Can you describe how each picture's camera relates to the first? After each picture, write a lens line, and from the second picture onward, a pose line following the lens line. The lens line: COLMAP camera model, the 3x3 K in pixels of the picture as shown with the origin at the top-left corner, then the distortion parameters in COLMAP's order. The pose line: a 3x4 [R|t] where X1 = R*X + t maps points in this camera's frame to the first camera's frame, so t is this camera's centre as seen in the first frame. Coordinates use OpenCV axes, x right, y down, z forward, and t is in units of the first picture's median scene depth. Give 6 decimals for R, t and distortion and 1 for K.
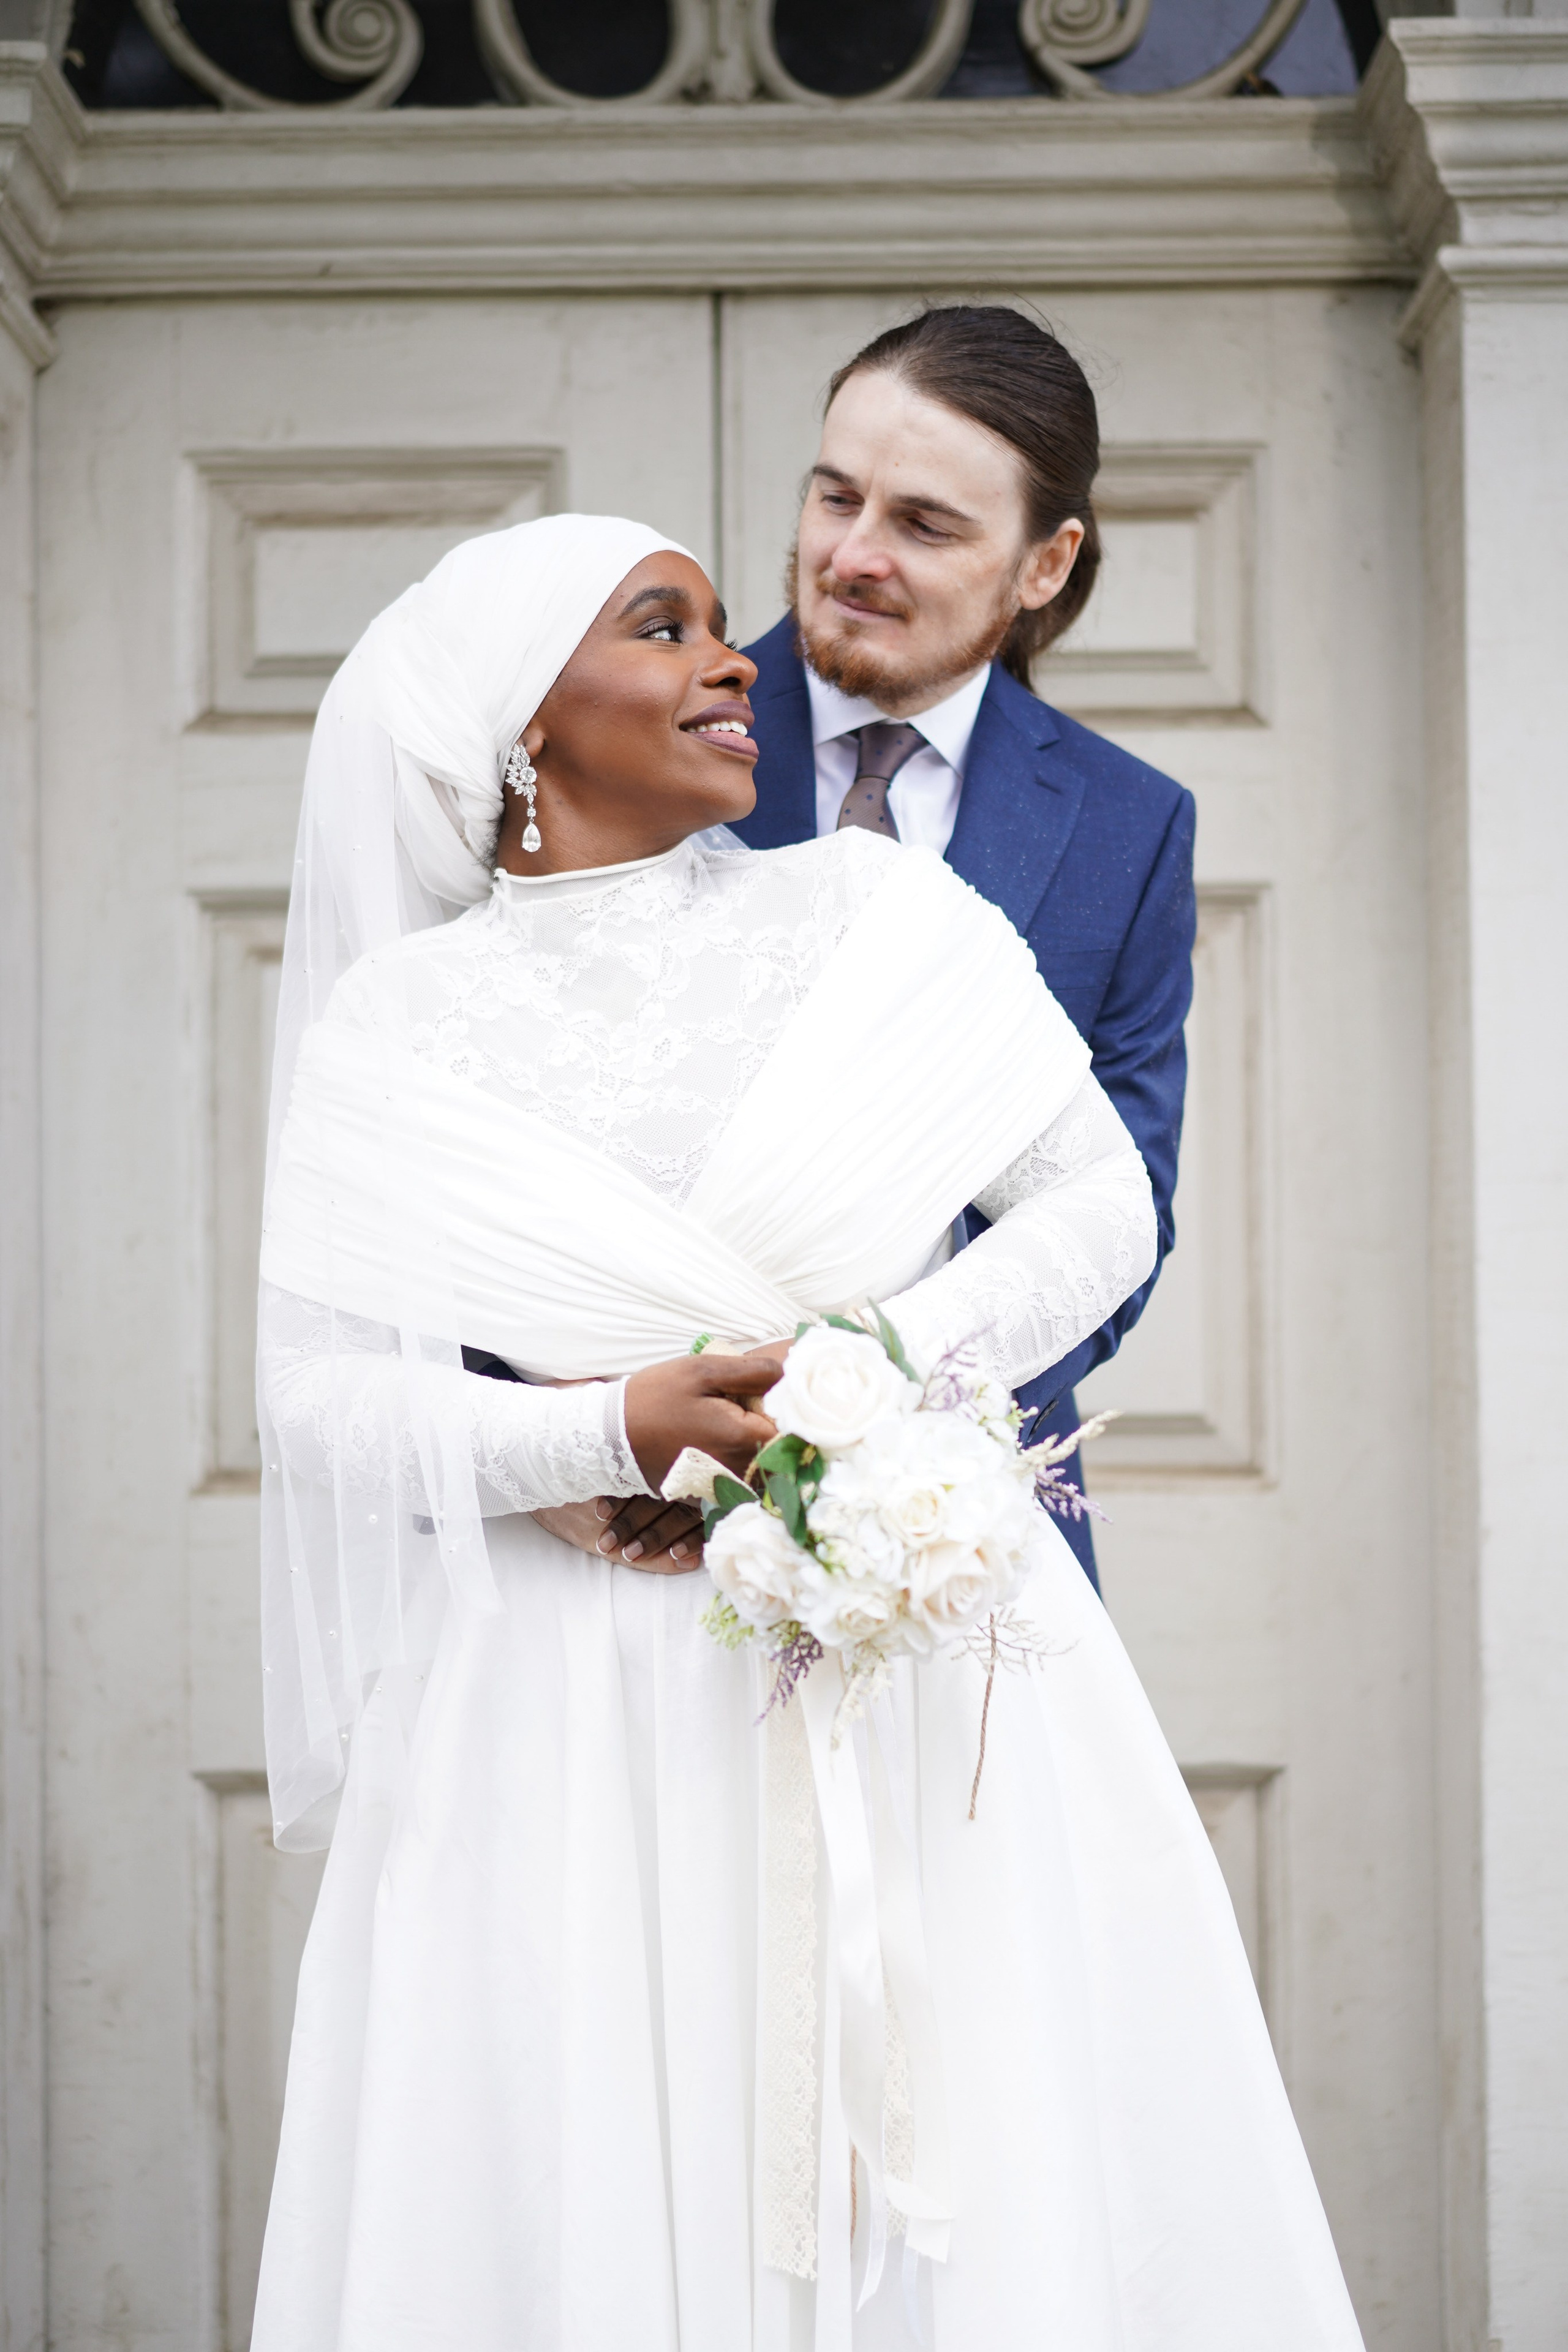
lens RADIAL K [[3838.3, 0, 784.9], [0, 3838.3, 1176.4], [0, 0, 1]] dist [-0.020075, 0.000000]
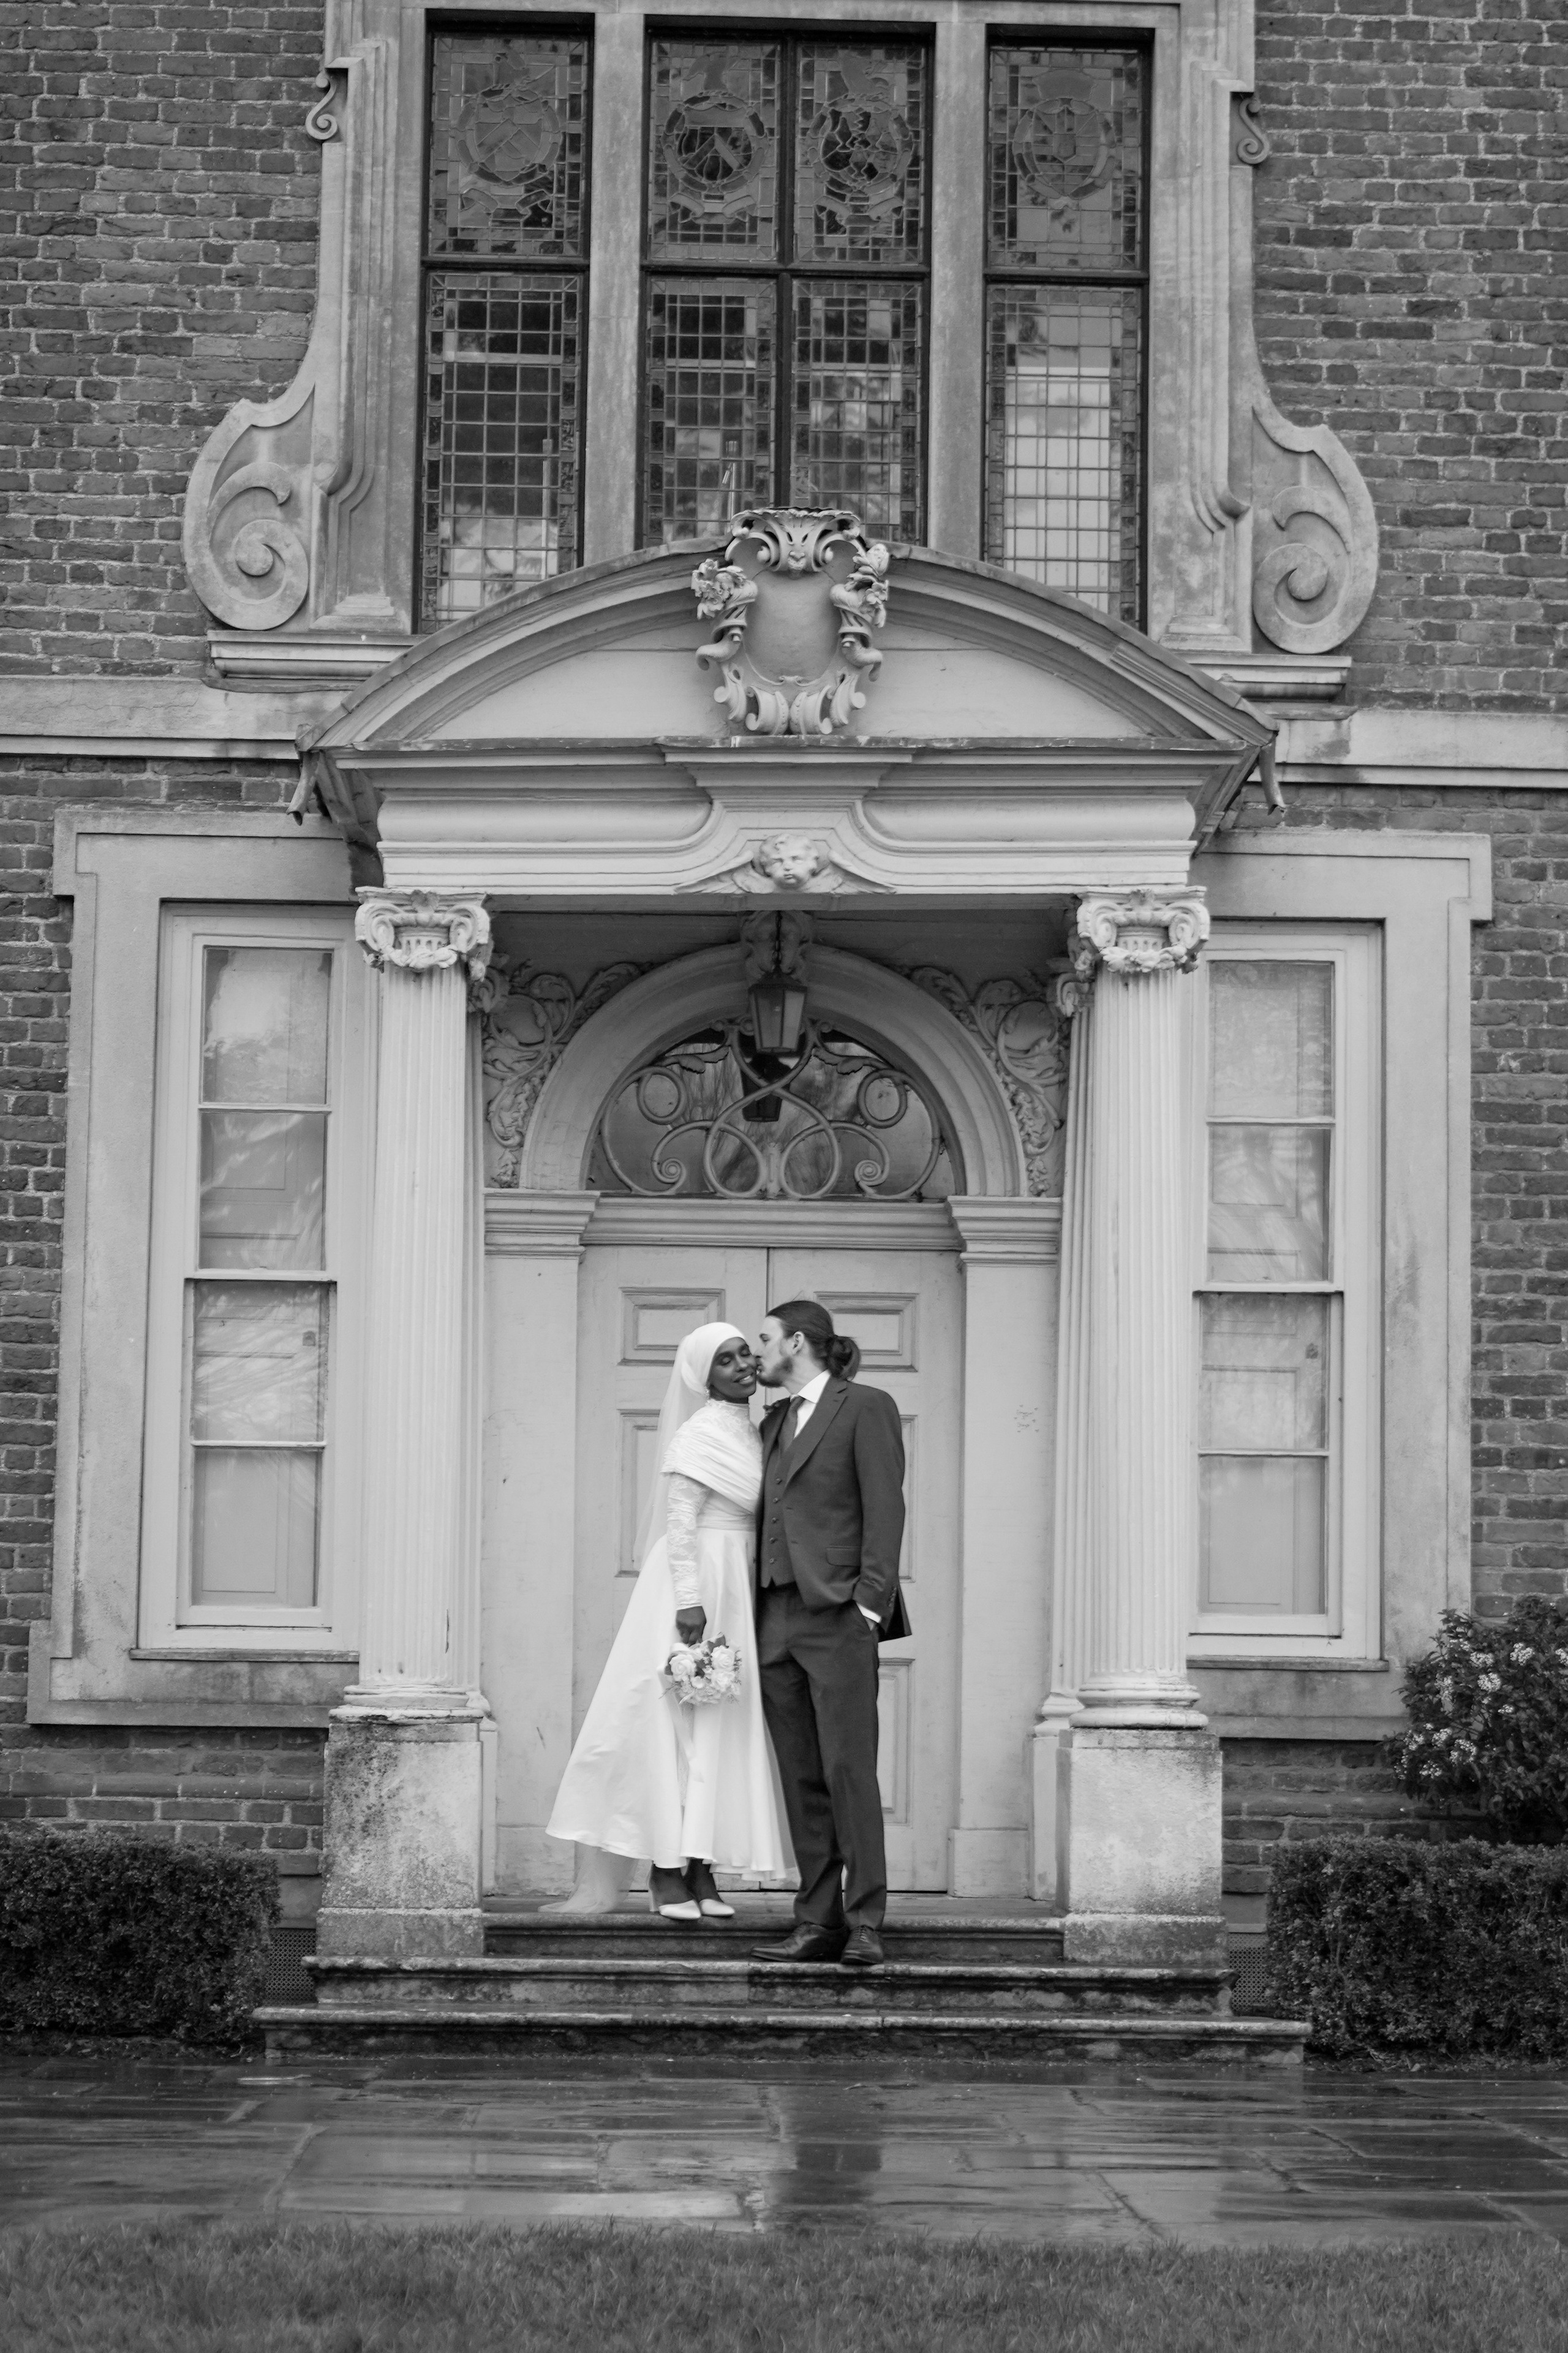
lens RADIAL K [[4724.3, 0, 784.4], [0, 4724.3, 1177.1], [0, 0, 1]] dist [0.005864, 0.000000]
pose [[0.997974, 0.028985, 0.056638, -0.258449], [-0.022562, 0.993573, -0.110920, 0.198275], [-0.059489, 0.109417, 0.992214, -3.441728]]
